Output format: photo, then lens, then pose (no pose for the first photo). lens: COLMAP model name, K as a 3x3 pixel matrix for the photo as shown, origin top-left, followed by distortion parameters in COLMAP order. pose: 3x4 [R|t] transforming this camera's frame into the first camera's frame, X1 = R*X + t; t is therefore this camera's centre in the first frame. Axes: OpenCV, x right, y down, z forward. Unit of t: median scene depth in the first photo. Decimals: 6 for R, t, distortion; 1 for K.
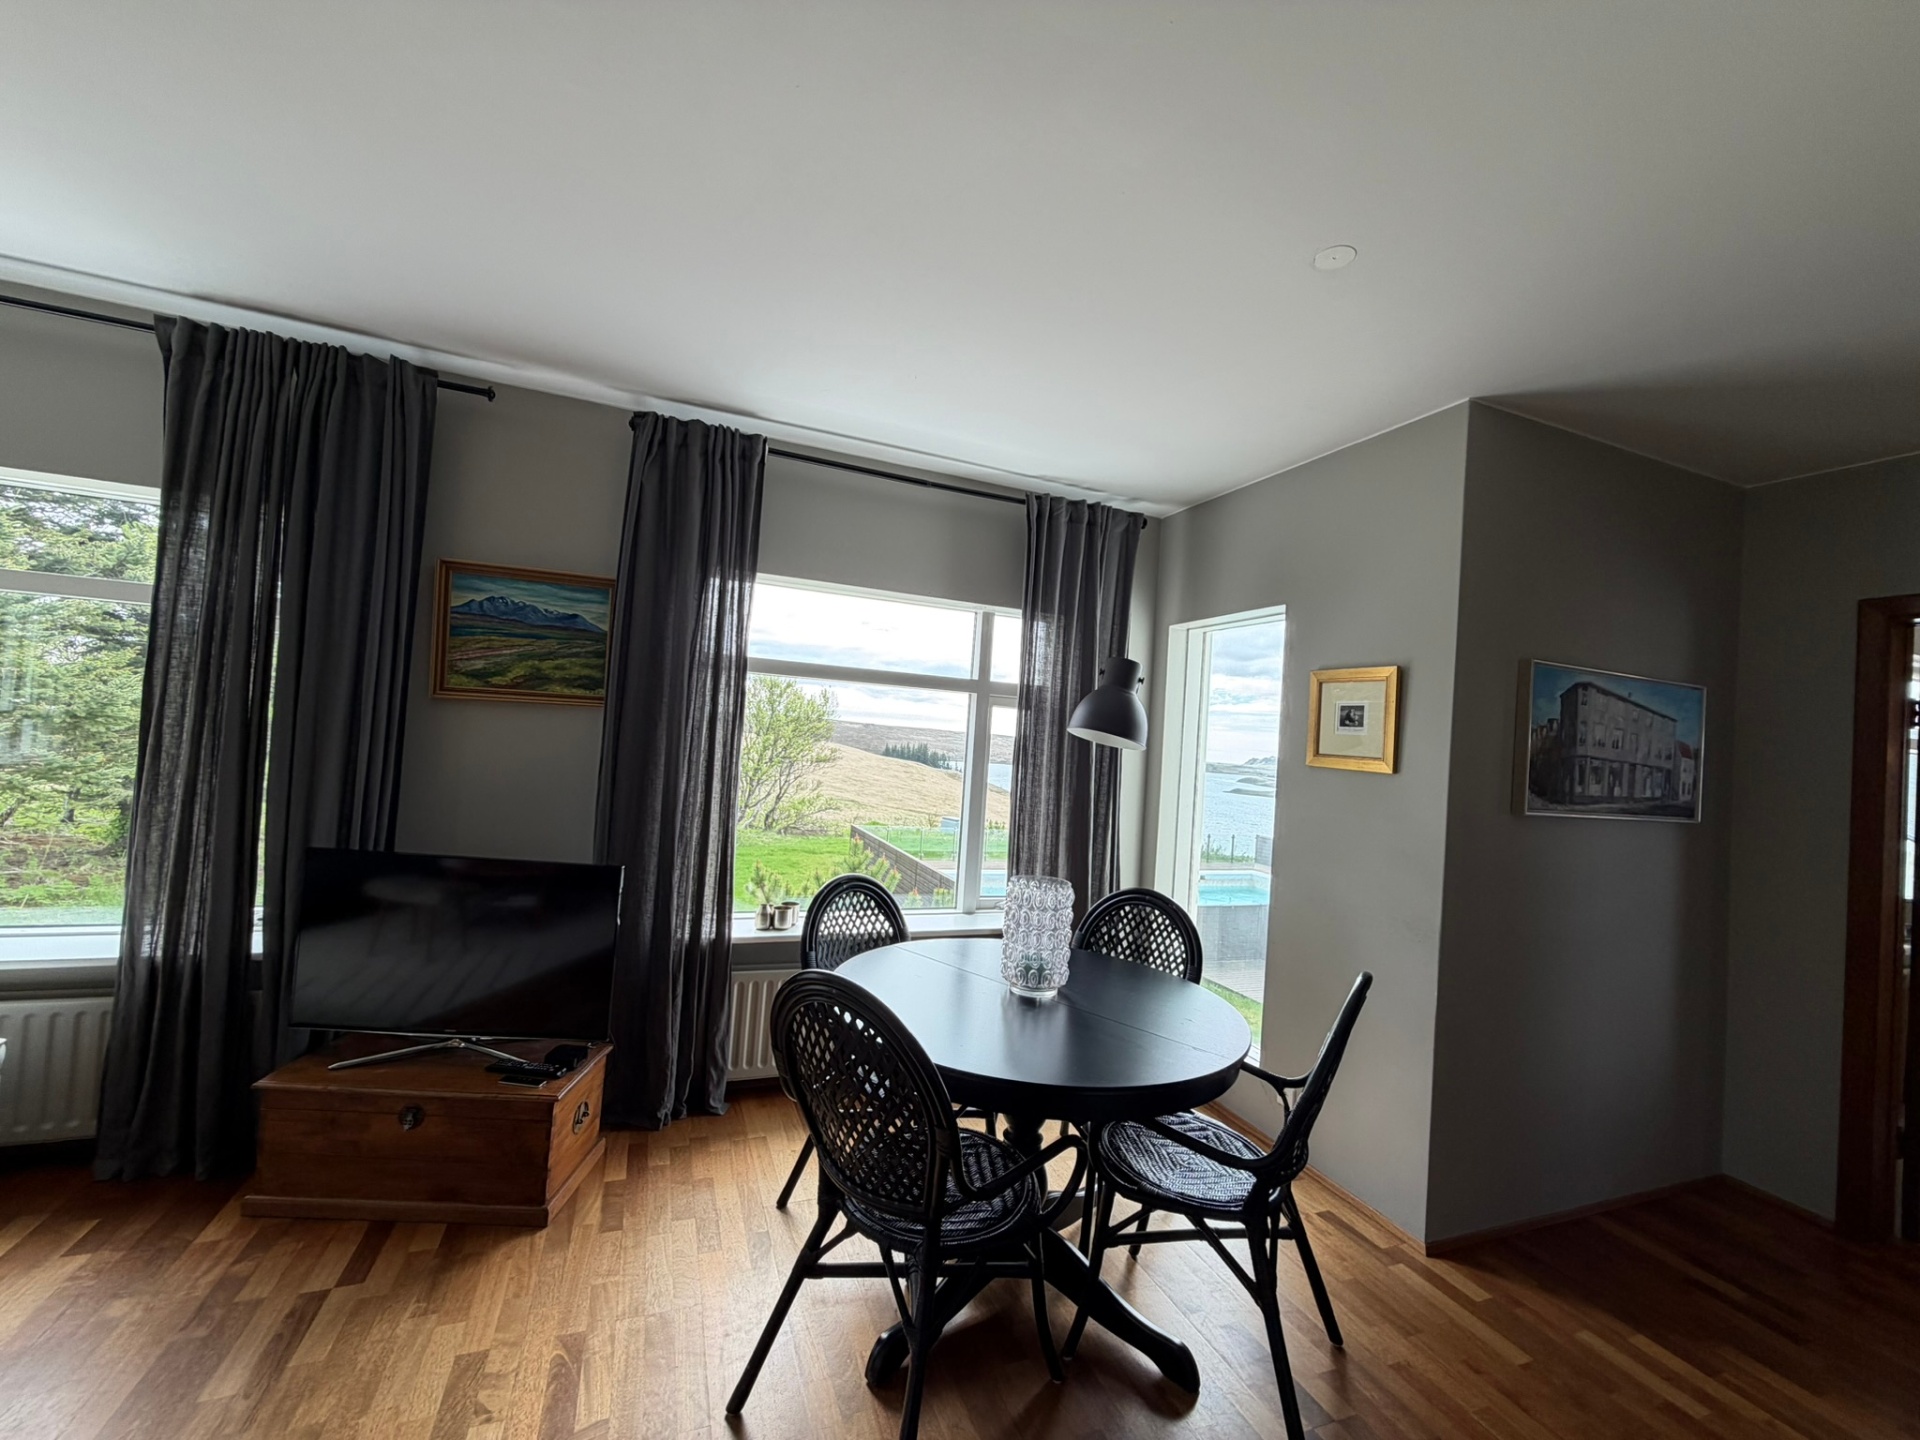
lens RADIAL K [[763.4, 0, 954.7], [0, 763.4, 720.8], [0, 0, 1]] dist [0.000709, 0.000075]
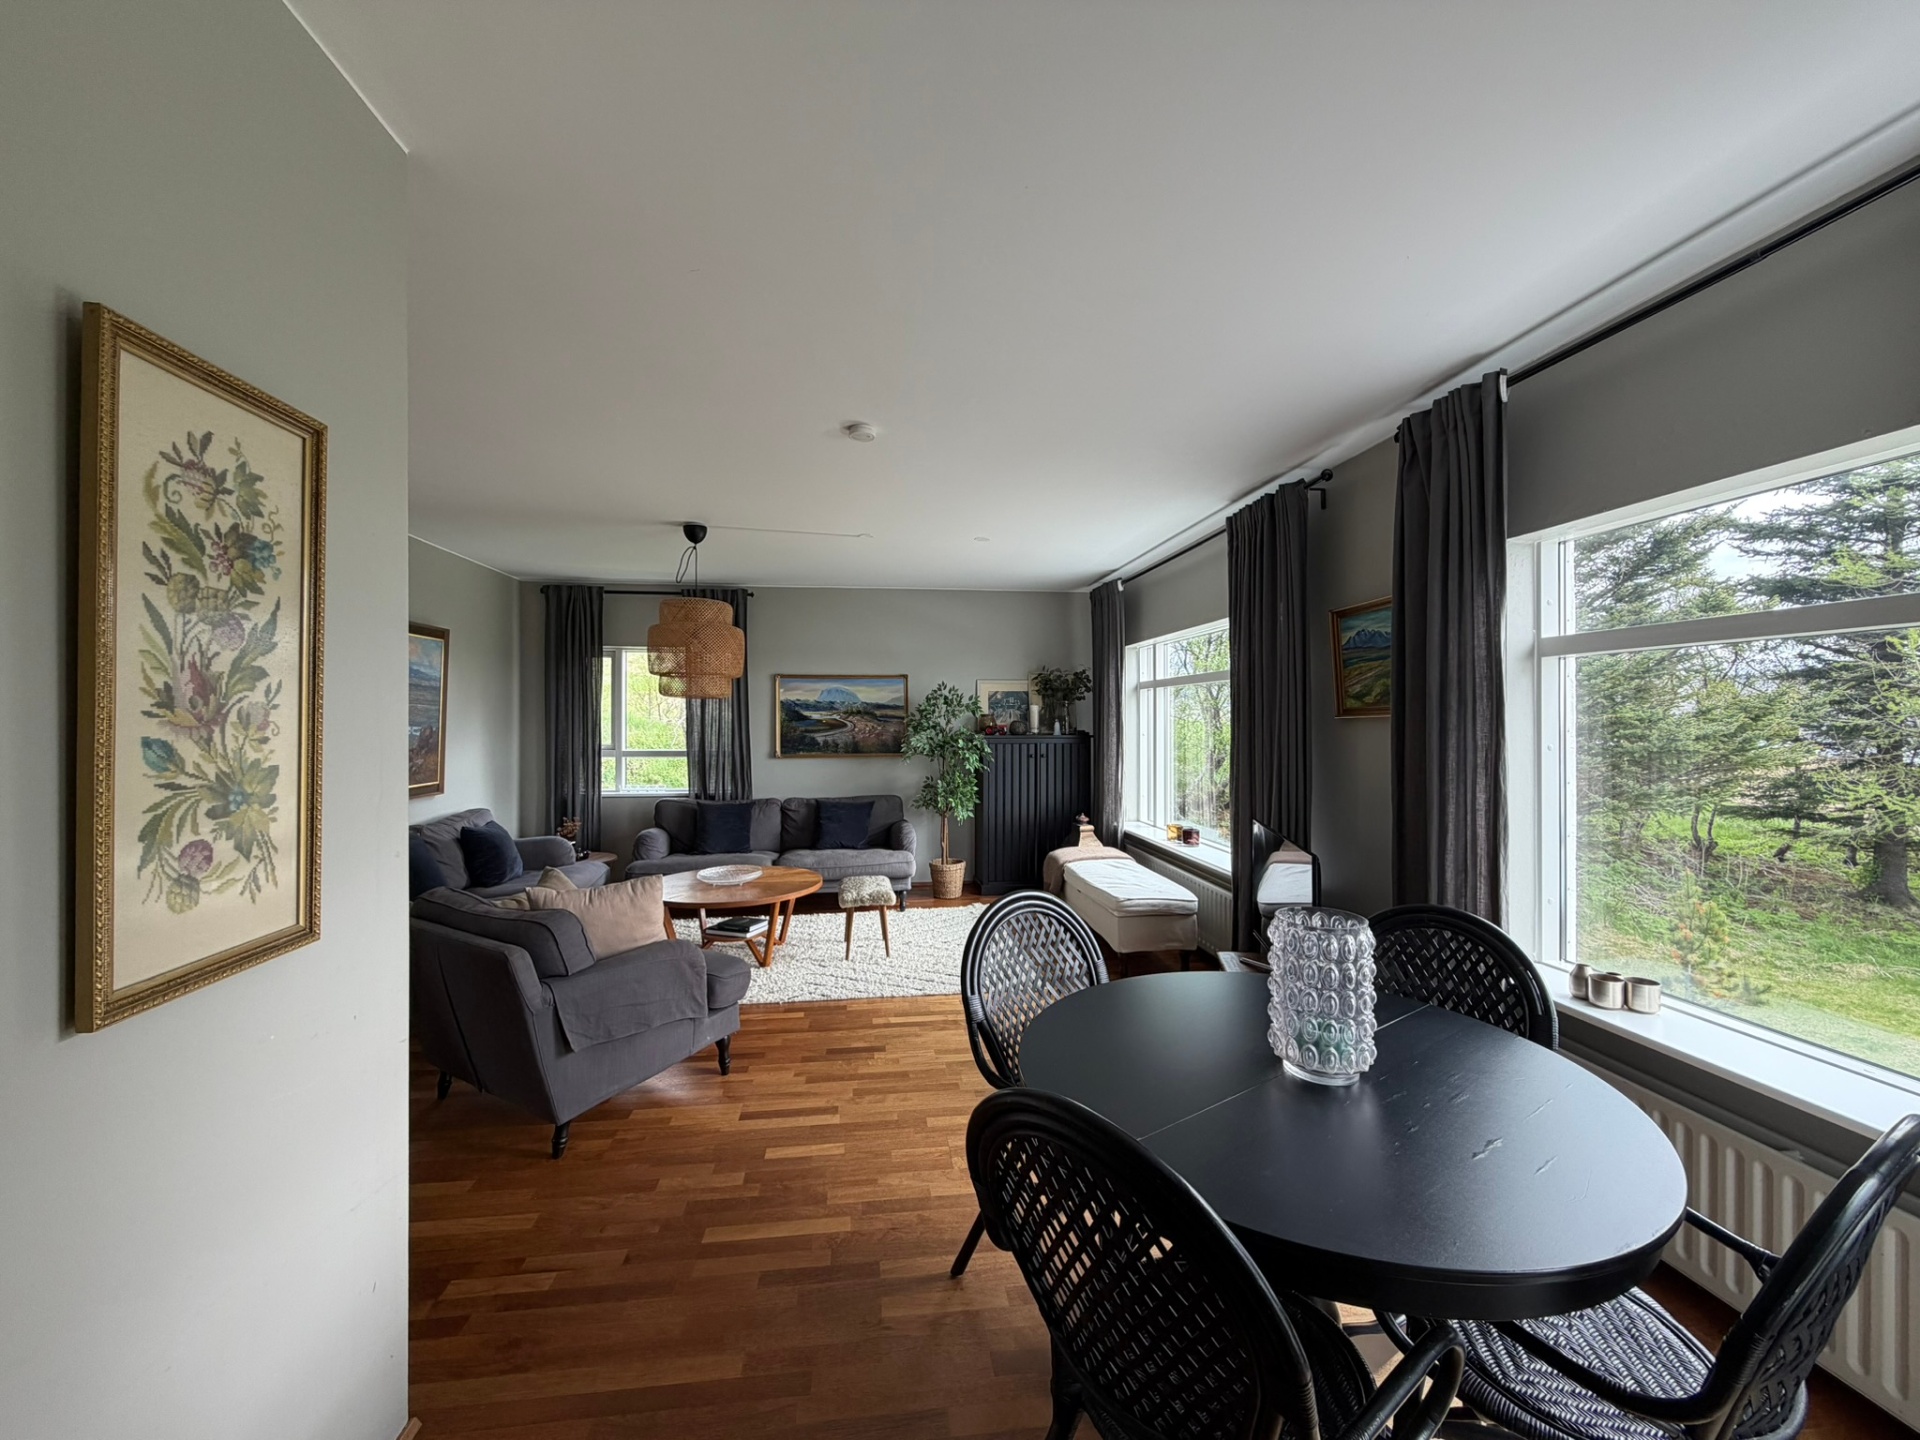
lens RADIAL K [[763.4, 0, 956.6], [0, 763.4, 714.2], [0, 0, 1]] dist [0.000709, 0.000075]
pose [[-0.243444, -0.075660, -0.966959, 0.693730], [0.008099, 0.996759, -0.080031, 0.059121], [0.969881, -0.027314, -0.242043, 0.658046]]
